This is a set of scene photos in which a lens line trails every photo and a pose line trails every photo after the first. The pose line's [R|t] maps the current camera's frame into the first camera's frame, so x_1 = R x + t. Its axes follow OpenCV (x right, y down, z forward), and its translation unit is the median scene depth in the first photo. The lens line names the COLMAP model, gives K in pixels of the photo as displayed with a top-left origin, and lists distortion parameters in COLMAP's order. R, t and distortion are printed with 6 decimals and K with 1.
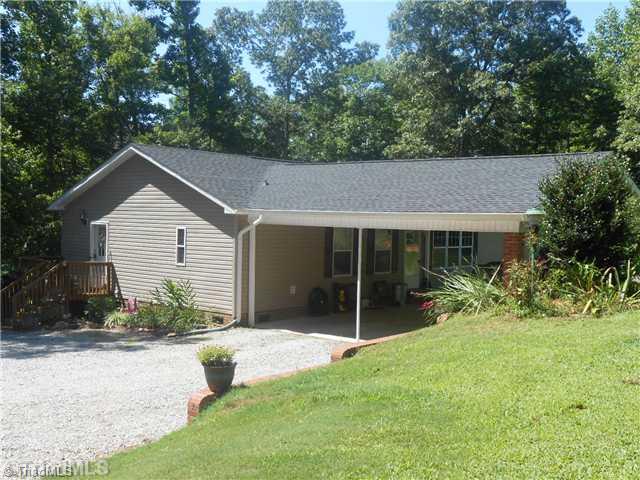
lens RADIAL K [[681.6, 0, 320.0], [0, 681.6, 240.0], [0, 0, 1]] dist [-0.010276, -0.005306]
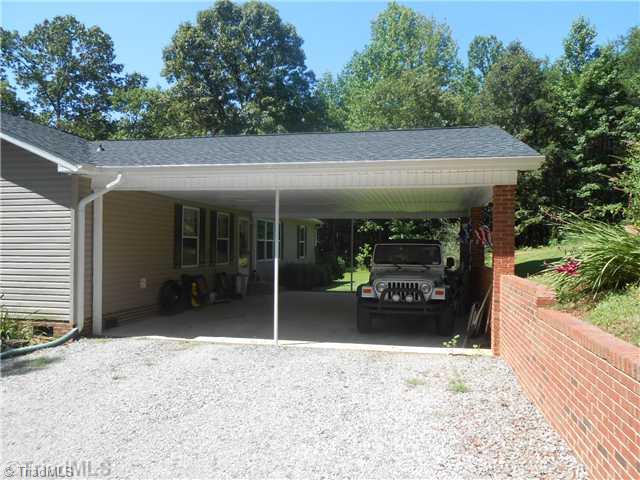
lens RADIAL K [[505.0, 0, 320.0], [0, 505.0, 240.0], [0, 0, 1]] dist [-0.005548, 0.011687]
pose [[0.896393, -0.011706, 0.443105, -0.114465], [0.022702, 0.999552, -0.019518, 0.039009], [-0.442678, 0.027555, 0.896257, 0.385887]]
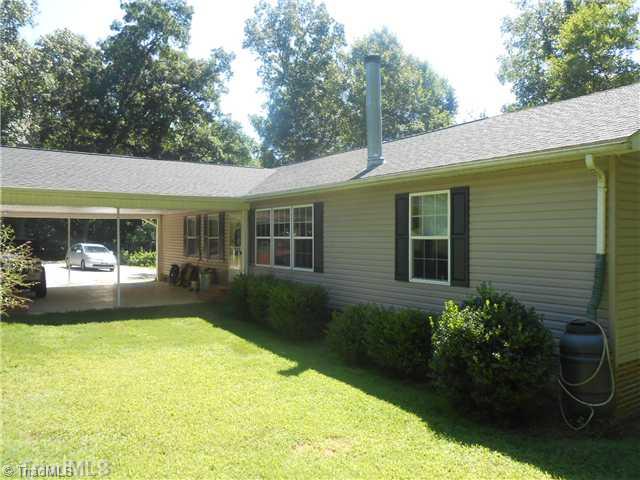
lens RADIAL K [[505.0, 0, 320.0], [0, 505.0, 240.0], [0, 0, 1]] dist [-0.005548, 0.011687]
pose [[-0.281371, -0.044416, -0.958571, 0.871717], [-0.052871, 0.998128, -0.030730, 0.038978], [0.958142, 0.042034, -0.283192, 1.577767]]
